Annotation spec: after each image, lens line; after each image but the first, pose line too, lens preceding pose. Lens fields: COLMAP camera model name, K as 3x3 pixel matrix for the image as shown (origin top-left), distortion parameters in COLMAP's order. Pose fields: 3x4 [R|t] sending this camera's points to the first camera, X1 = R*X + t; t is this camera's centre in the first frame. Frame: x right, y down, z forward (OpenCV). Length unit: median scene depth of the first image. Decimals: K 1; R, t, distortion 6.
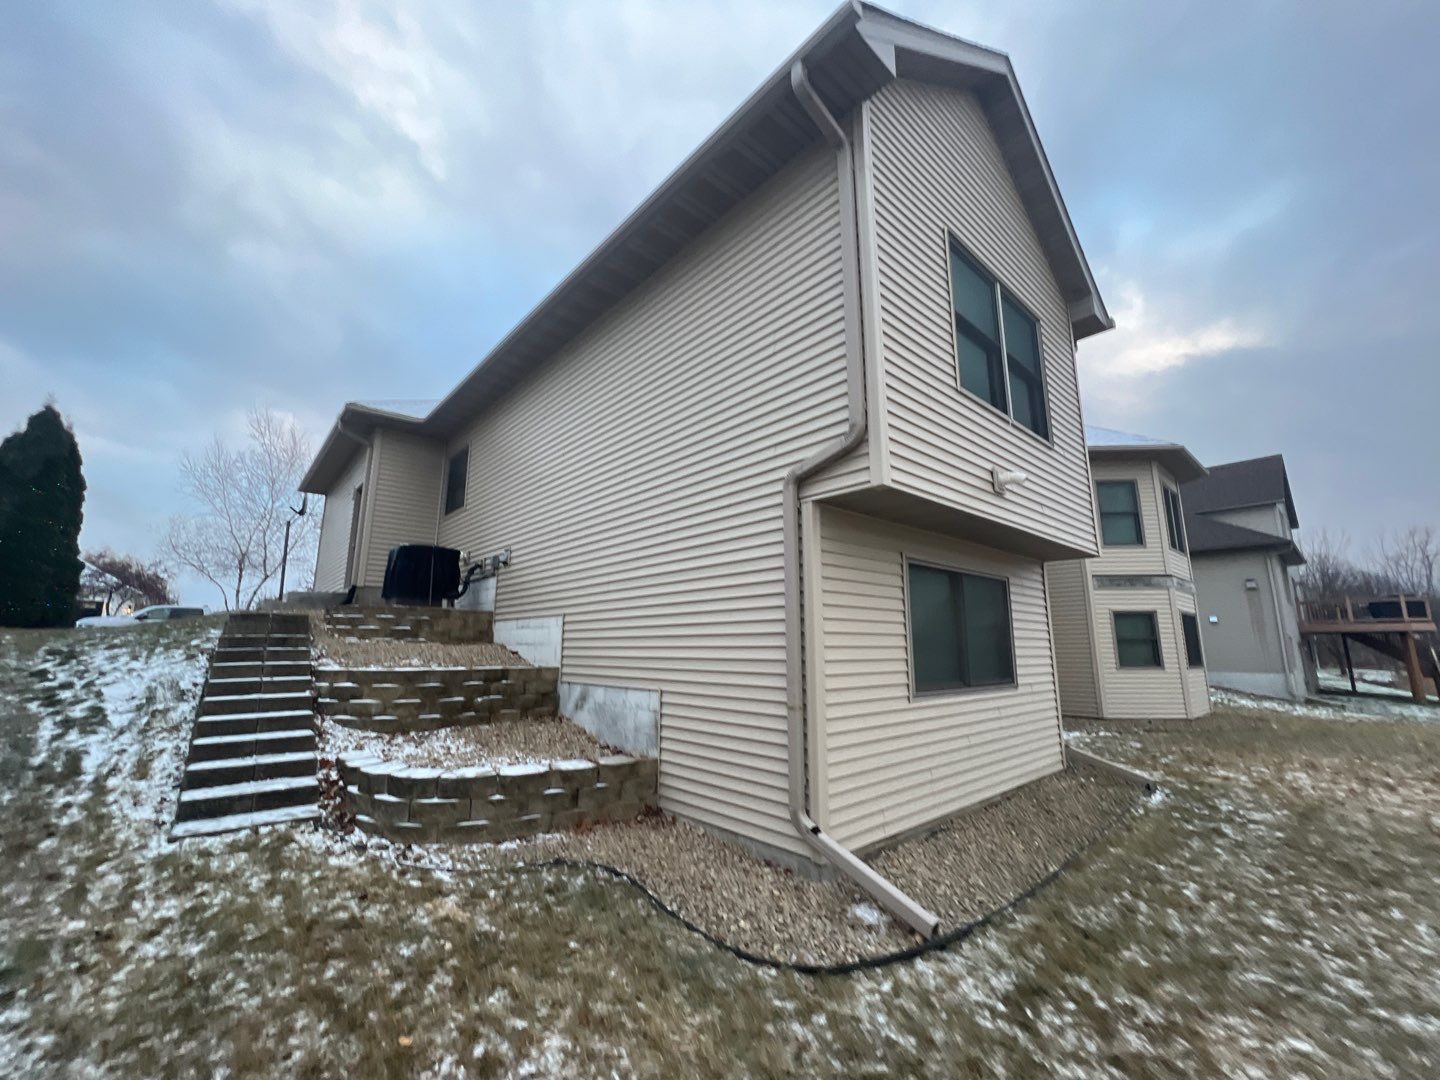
lens RADIAL K [[566.1, 0, 731.3], [0, 566.1, 542.2], [0, 0, 1]] dist [-0.002318, 0.000719]
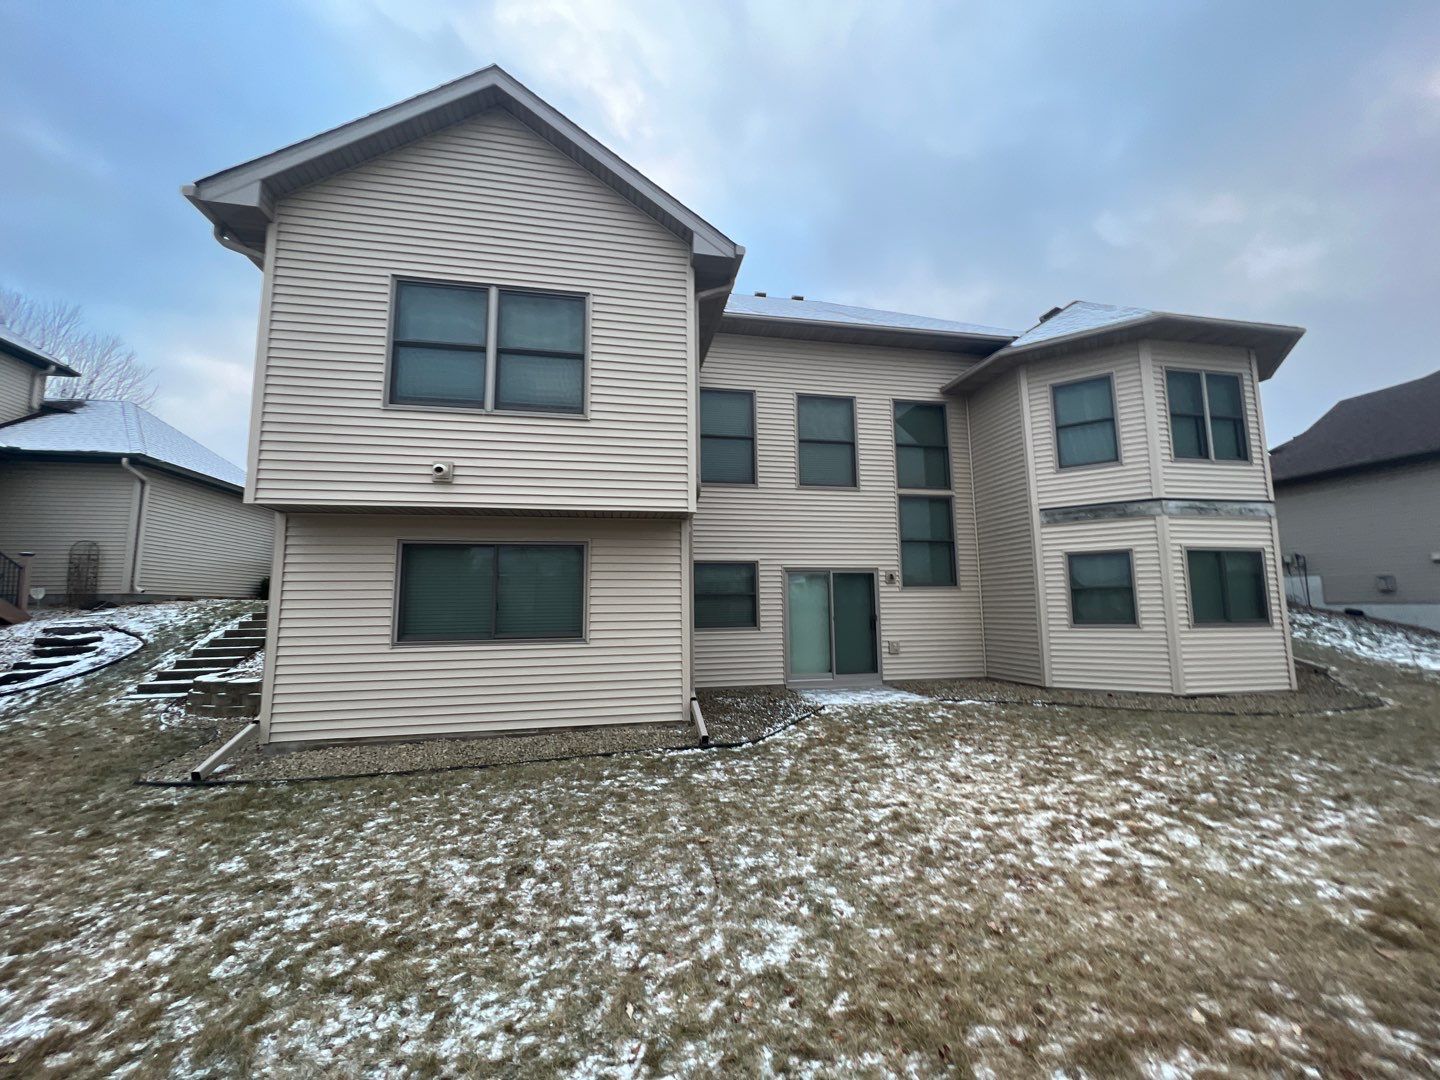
lens RADIAL K [[566.1, 0, 708.7], [0, 566.1, 540.8], [0, 0, 1]] dist [-0.002318, 0.000719]
pose [[0.861354, -0.072443, -0.502814, 0.884761], [0.106784, 0.993486, 0.039790, 0.030387], [0.496656, -0.087966, 0.863479, 0.126197]]
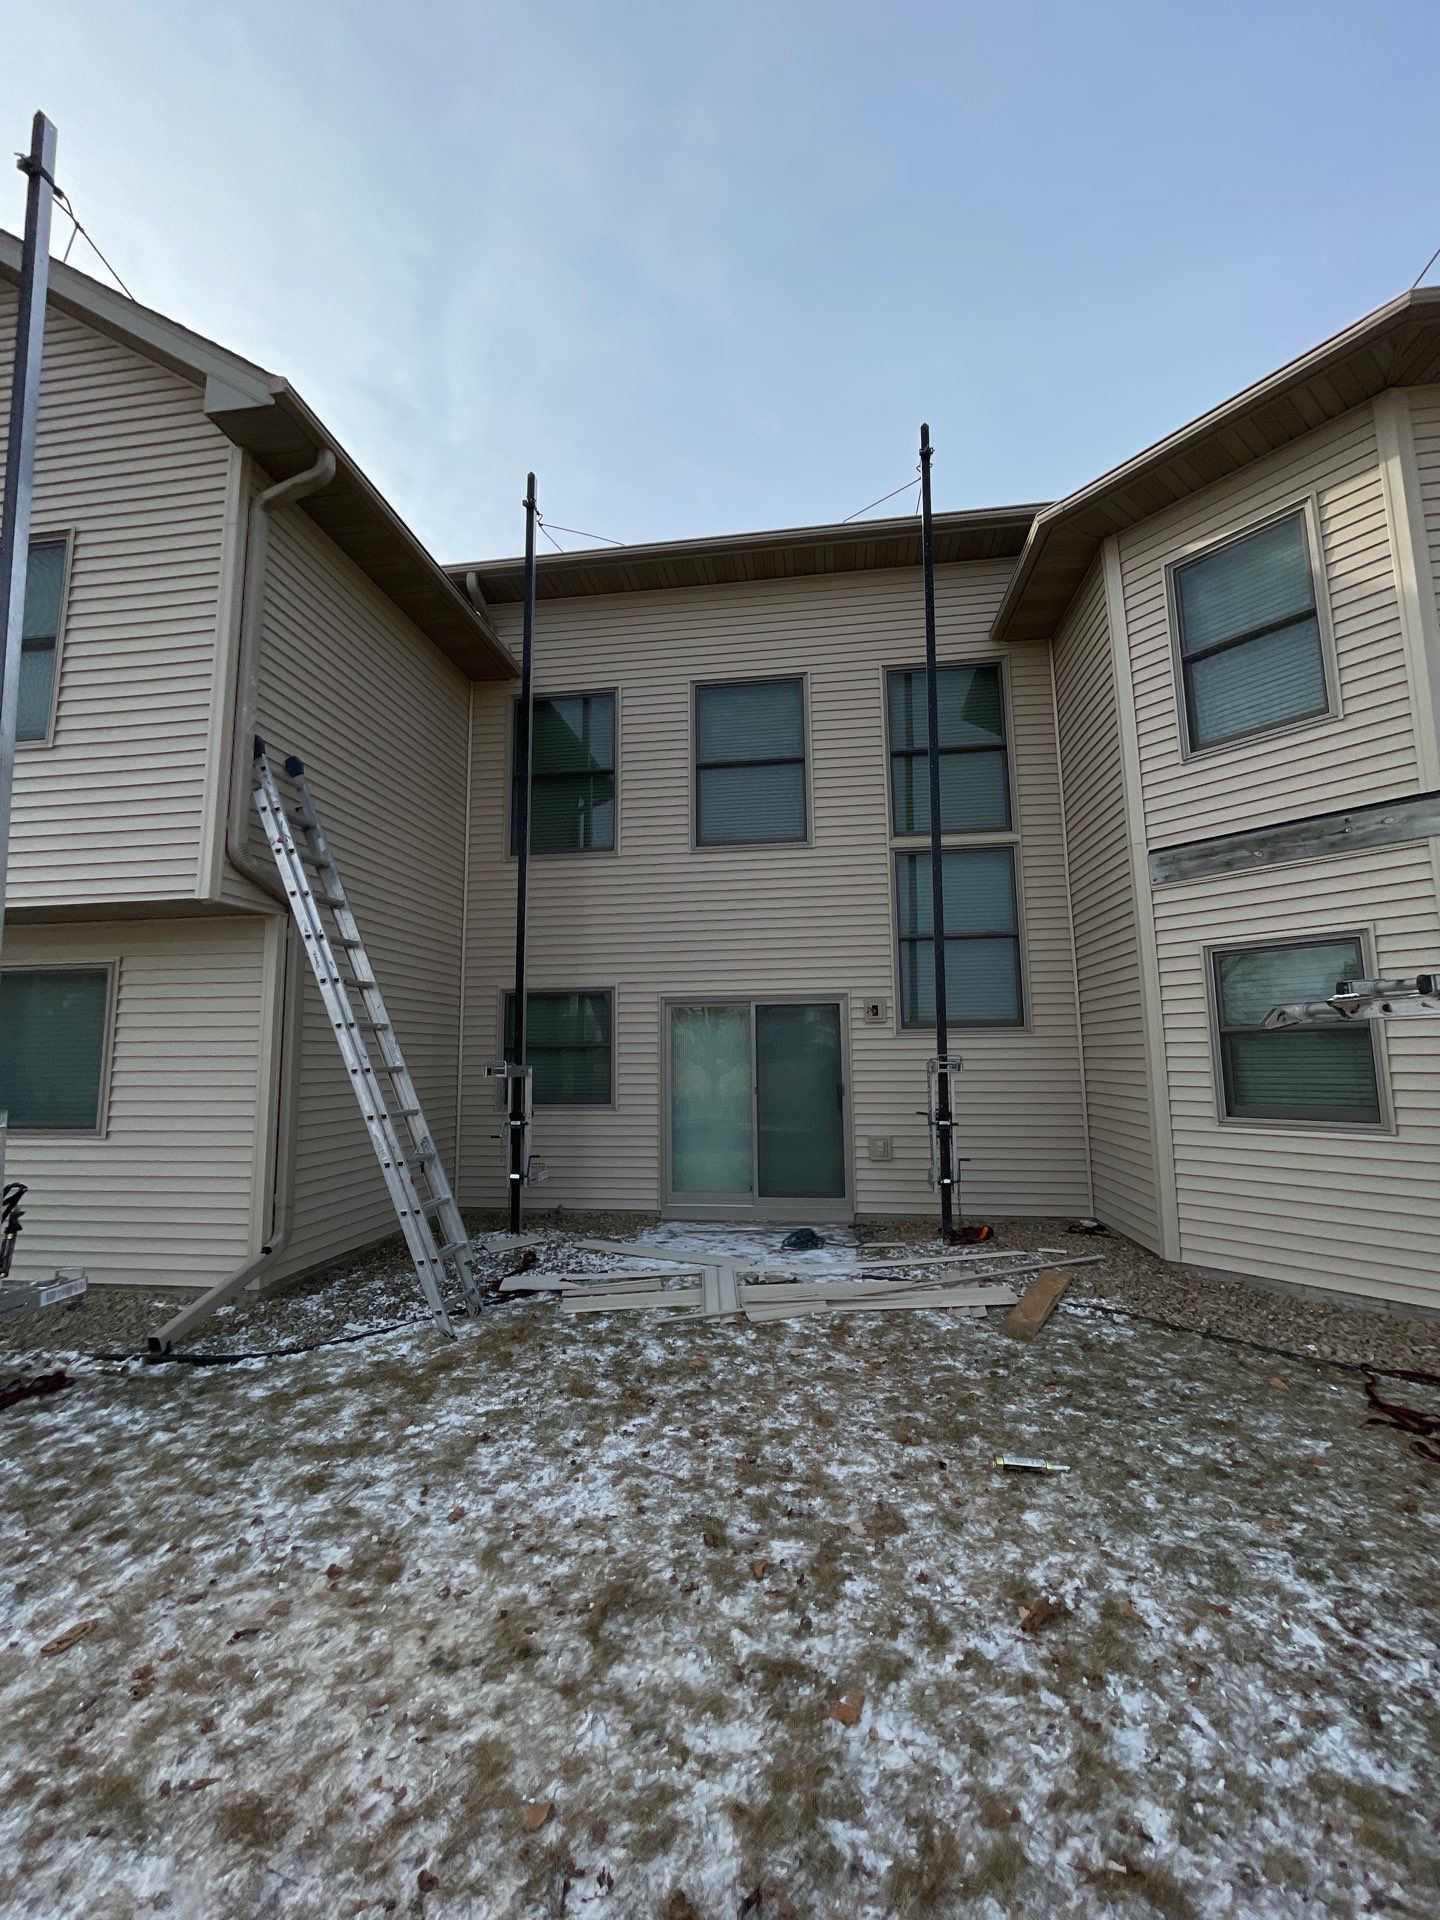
lens RADIAL K [[754.8, 0, 747.8], [0, 754.8, 958.3], [0, 0, 1]] dist [-0.002318, 0.000719]
pose [[0.655946, -0.106204, -0.747299, 1.135182], [0.150508, 0.988573, -0.008383, 0.125392], [0.739650, -0.106975, 0.664435, 0.703039]]
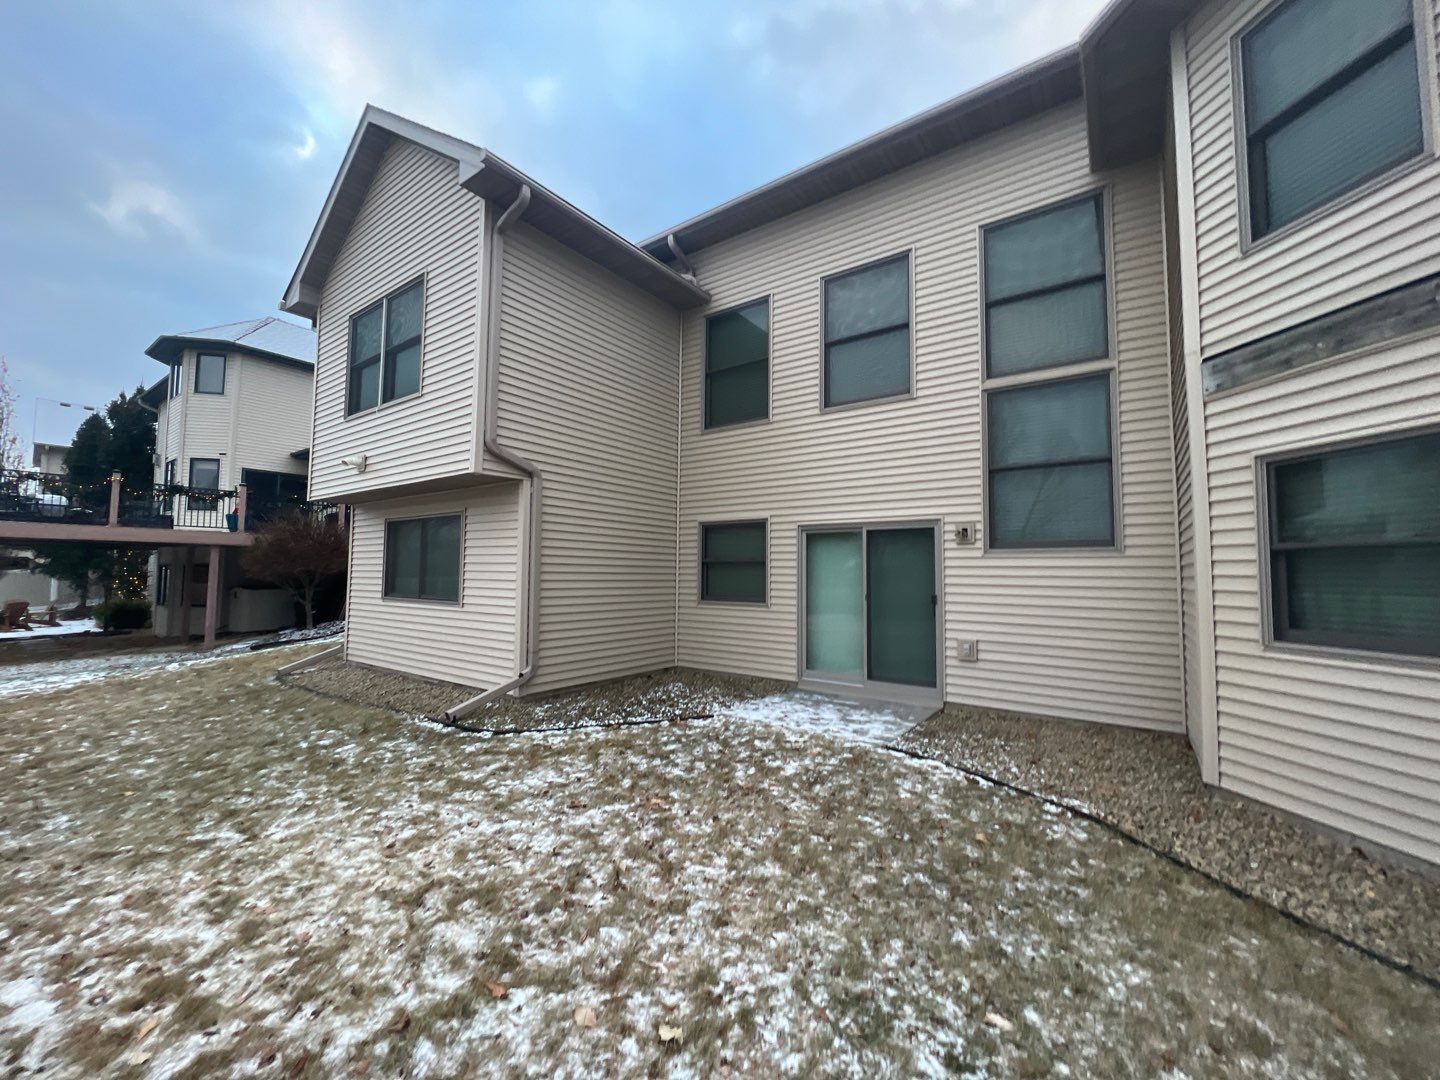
lens RADIAL K [[566.1, 0, 749.7], [0, 566.1, 537.8], [0, 0, 1]] dist [-0.002318, 0.000719]
pose [[0.237984, -0.062225, -0.969274, 1.235145], [0.168374, 0.985479, -0.021924, 0.170933], [0.956564, -0.157982, 0.245005, 0.907008]]
